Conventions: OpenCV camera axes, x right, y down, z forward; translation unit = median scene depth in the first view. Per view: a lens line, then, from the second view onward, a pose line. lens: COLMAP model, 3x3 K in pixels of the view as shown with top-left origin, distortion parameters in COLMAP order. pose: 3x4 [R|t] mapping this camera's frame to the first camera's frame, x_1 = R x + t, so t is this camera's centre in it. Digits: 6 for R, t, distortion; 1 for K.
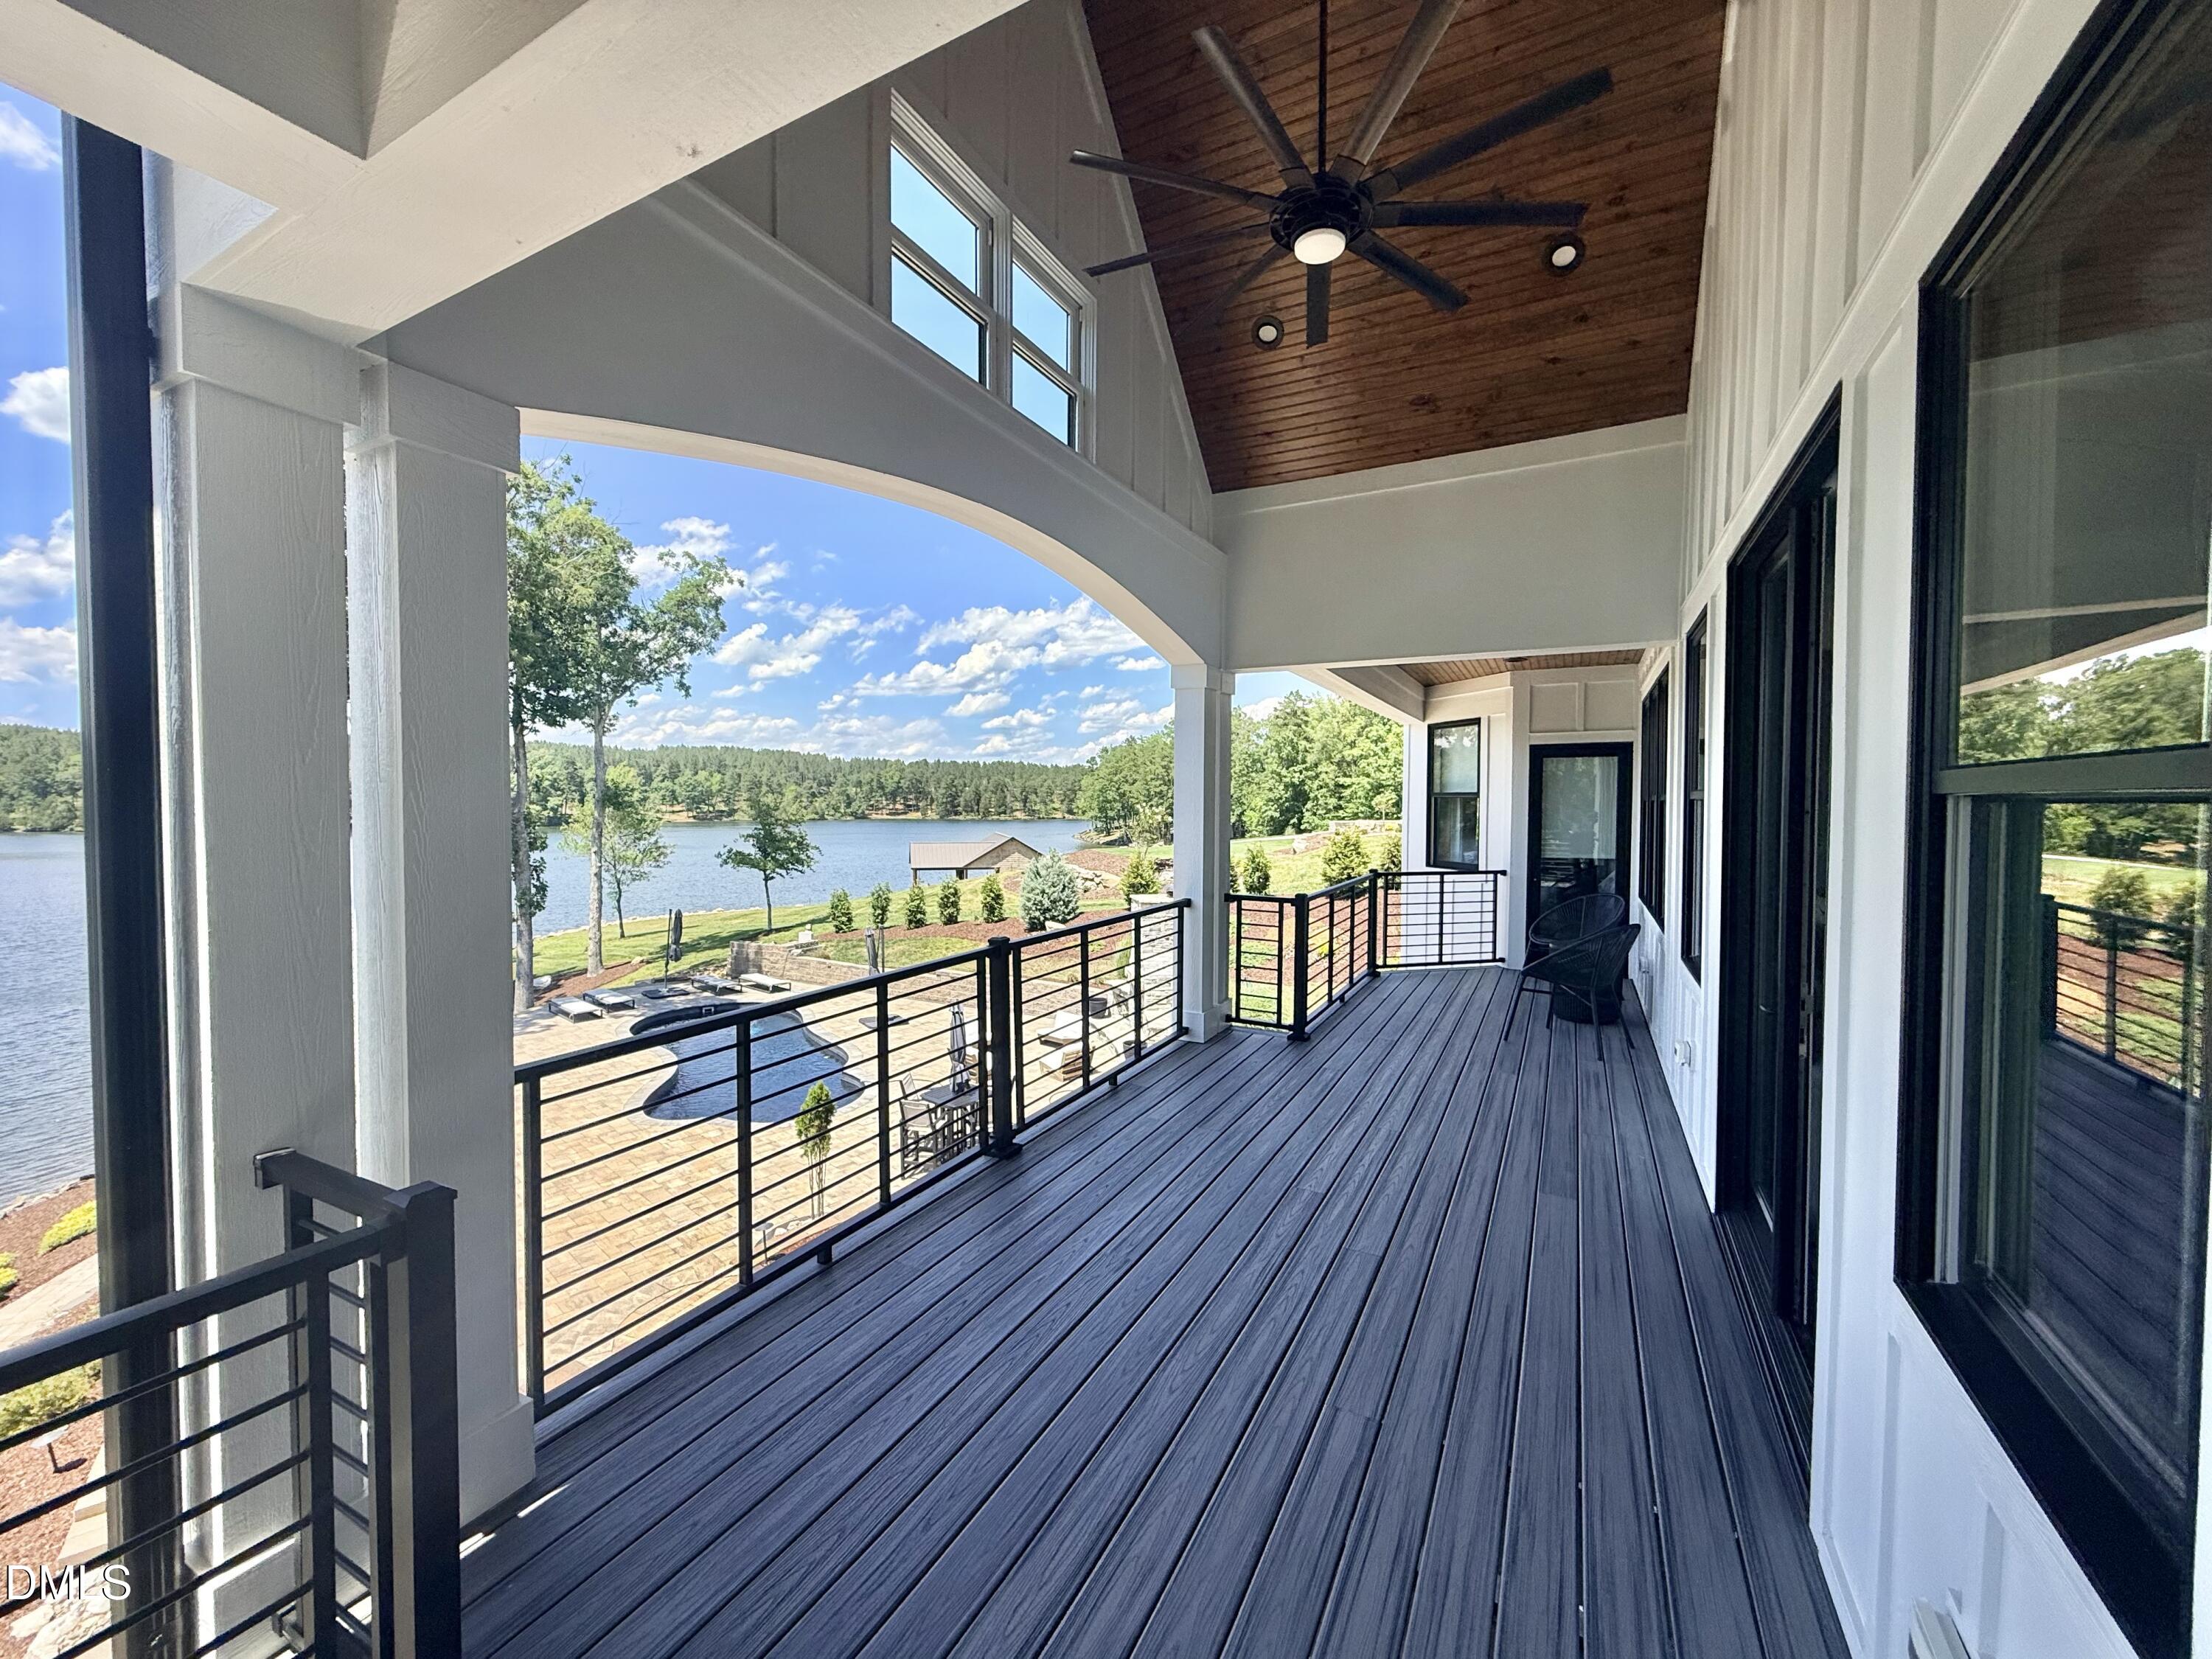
lens RADIAL K [[878.1, 0, 1091.1], [0, 878.1, 827.6], [0, 0, 1]] dist [0.001439, 0.000006]
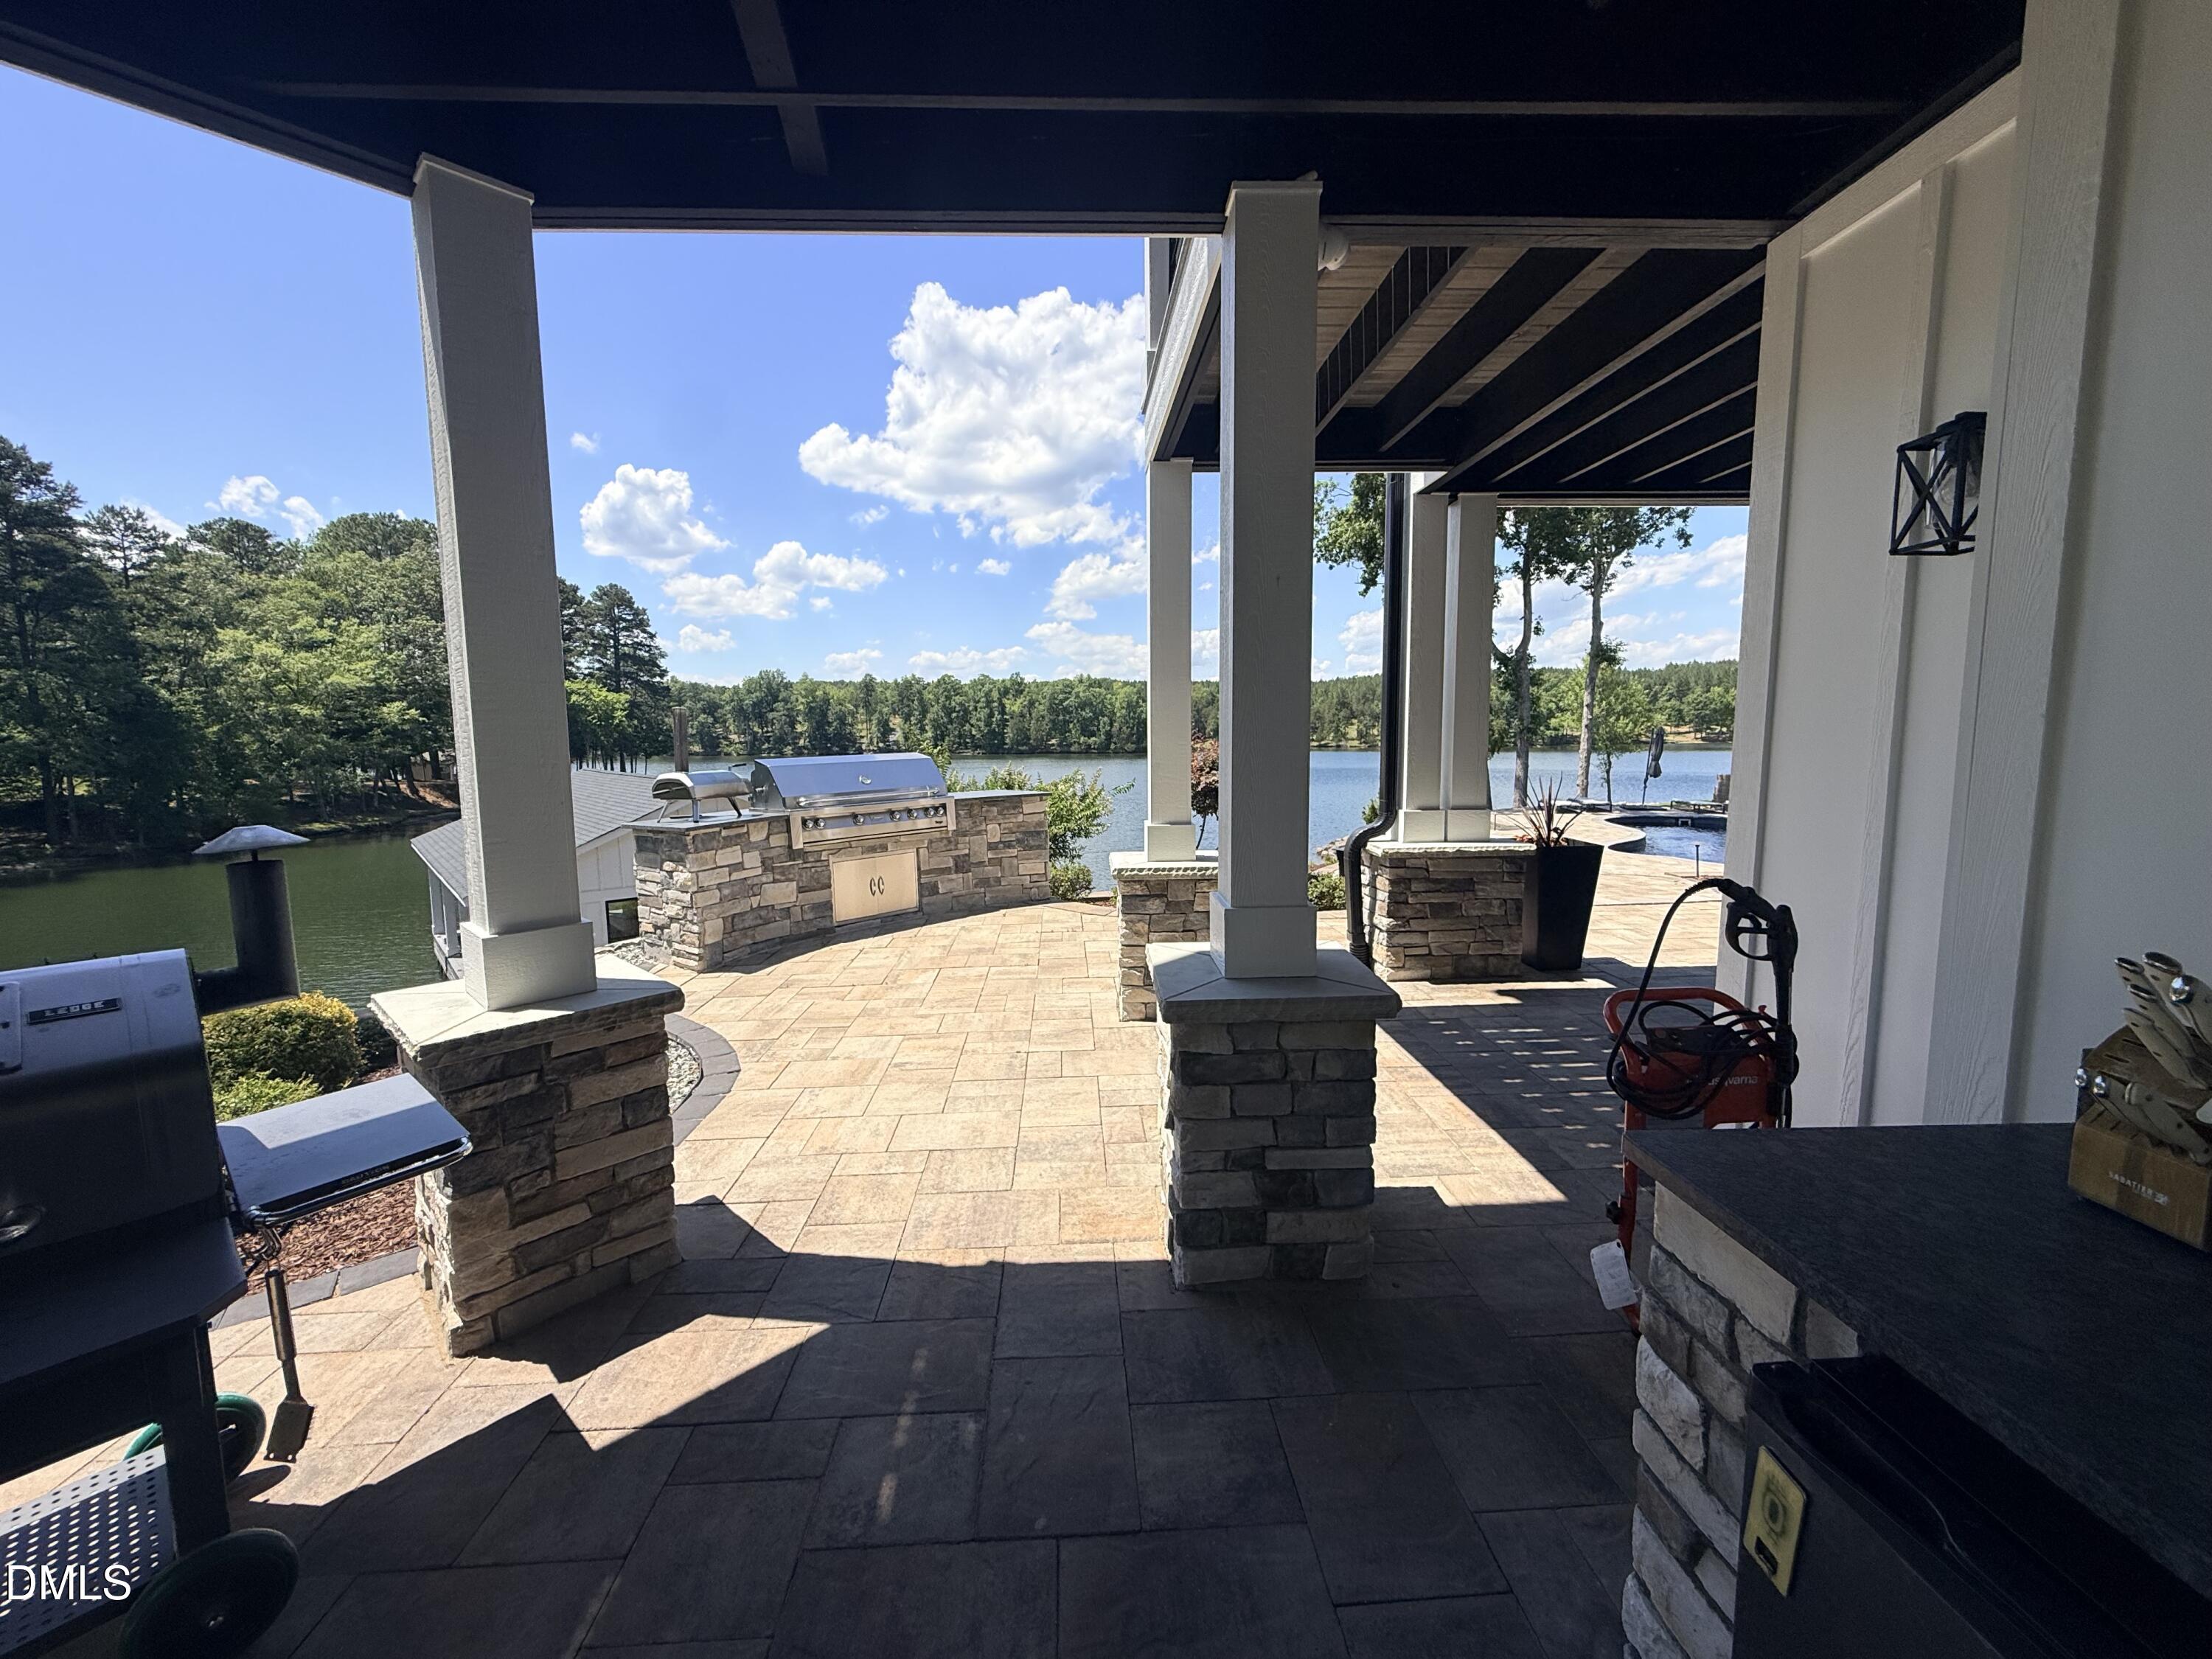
lens RADIAL K [[878.1, 0, 1111.2], [0, 878.1, 832.4], [0, 0, 1]] dist [0.001439, 0.000006]
pose [[0.526646, 0.086116, -0.845711, 0.048976], [-0.012942, 0.995553, 0.093315, 0.080038], [0.849986, -0.038199, 0.525419, -0.055337]]
